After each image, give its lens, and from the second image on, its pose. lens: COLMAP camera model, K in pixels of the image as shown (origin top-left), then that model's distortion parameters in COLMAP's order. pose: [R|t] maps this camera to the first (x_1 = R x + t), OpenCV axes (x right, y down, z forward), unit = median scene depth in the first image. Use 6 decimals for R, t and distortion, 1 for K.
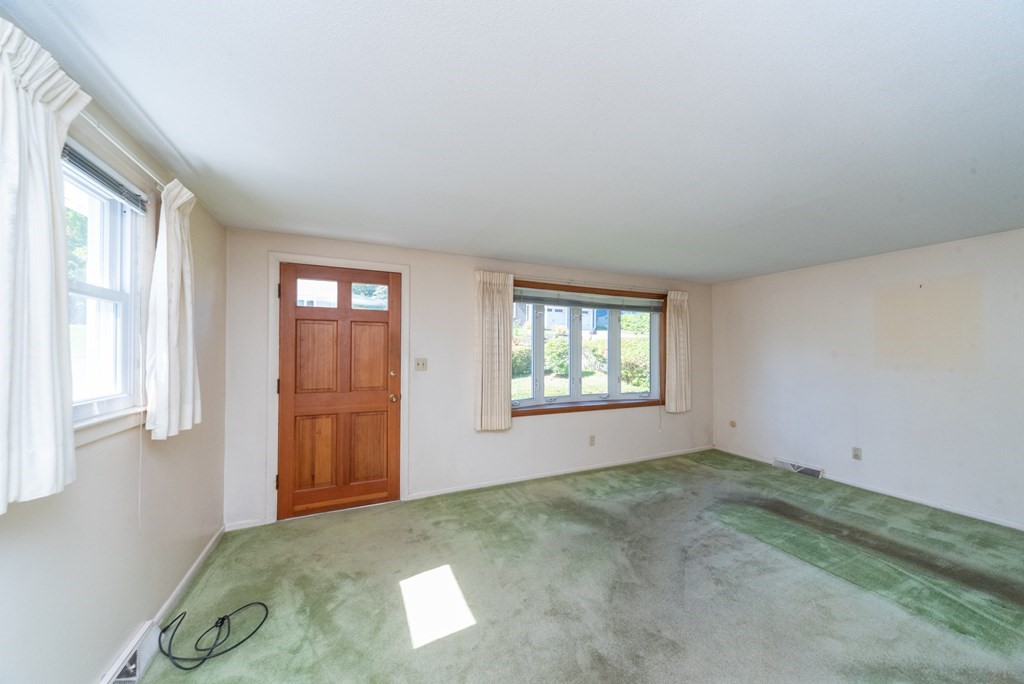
lens RADIAL K [[353.4, 0, 517.0], [0, 353.4, 348.8], [0, 0, 1]] dist [0.004360, -0.001204]
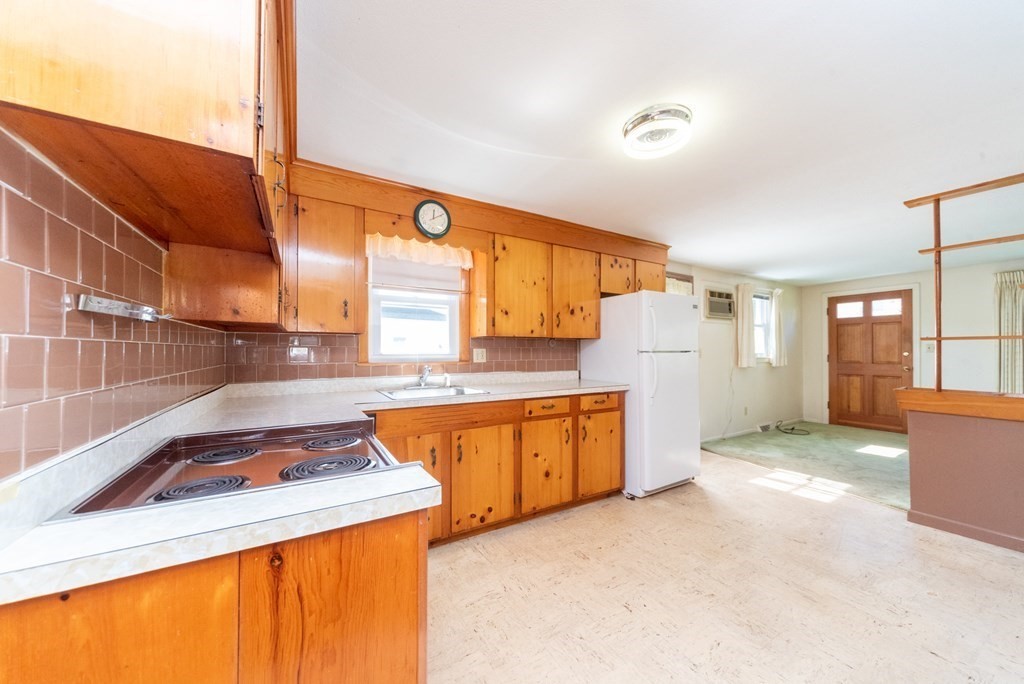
lens RADIAL K [[353.4, 0, 510.8], [0, 353.4, 347.5], [0, 0, 1]] dist [0.004360, -0.001204]
pose [[0.097777, -0.011775, -0.995139, 1.090754], [0.010789, 0.999884, -0.010772, 0.041386], [0.995150, -0.009683, 0.097893, -0.942869]]
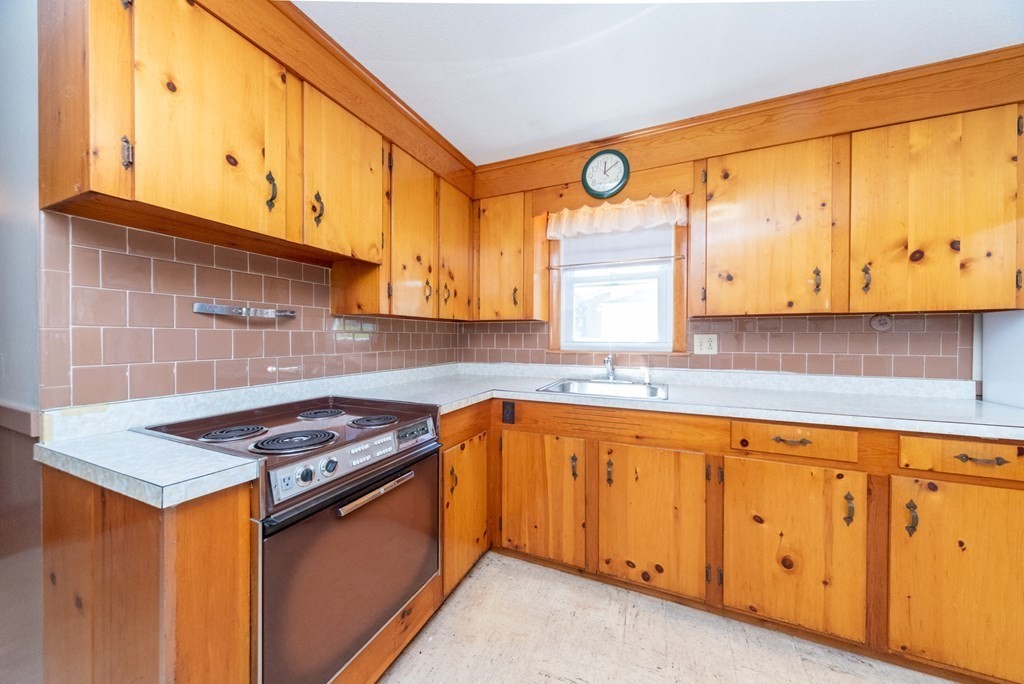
lens RADIAL K [[353.4, 0, 511.4], [0, 353.4, 342.0], [0, 0, 1]] dist [0.004360, -0.001204]
pose [[-0.752320, 0.001516, -0.658796, 0.836371], [0.002329, 0.999997, -0.000358, 0.046283], [0.658794, -0.001804, -0.752321, -0.670722]]
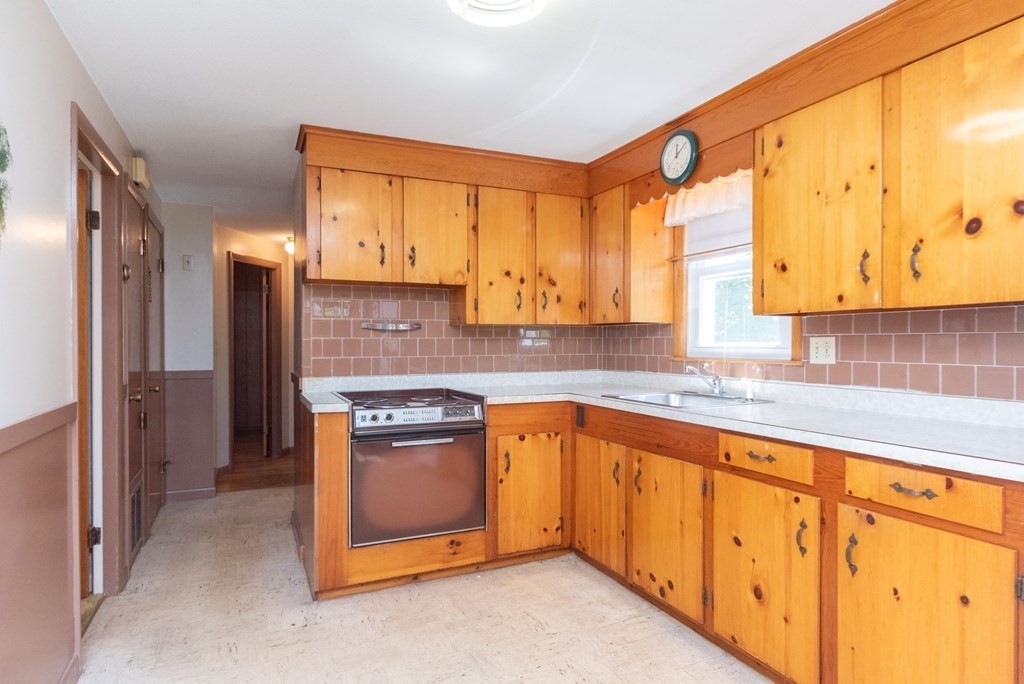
lens RADIAL K [[576.7, 0, 508.9], [0, 576.7, 345.8], [0, 0, 1]] dist [-0.003232, -0.000957]
pose [[-0.999983, -0.002579, 0.005308, 0.555831], [-0.002610, 0.999980, -0.005722, 0.050837], [-0.005294, -0.005736, -0.999970, -0.116833]]
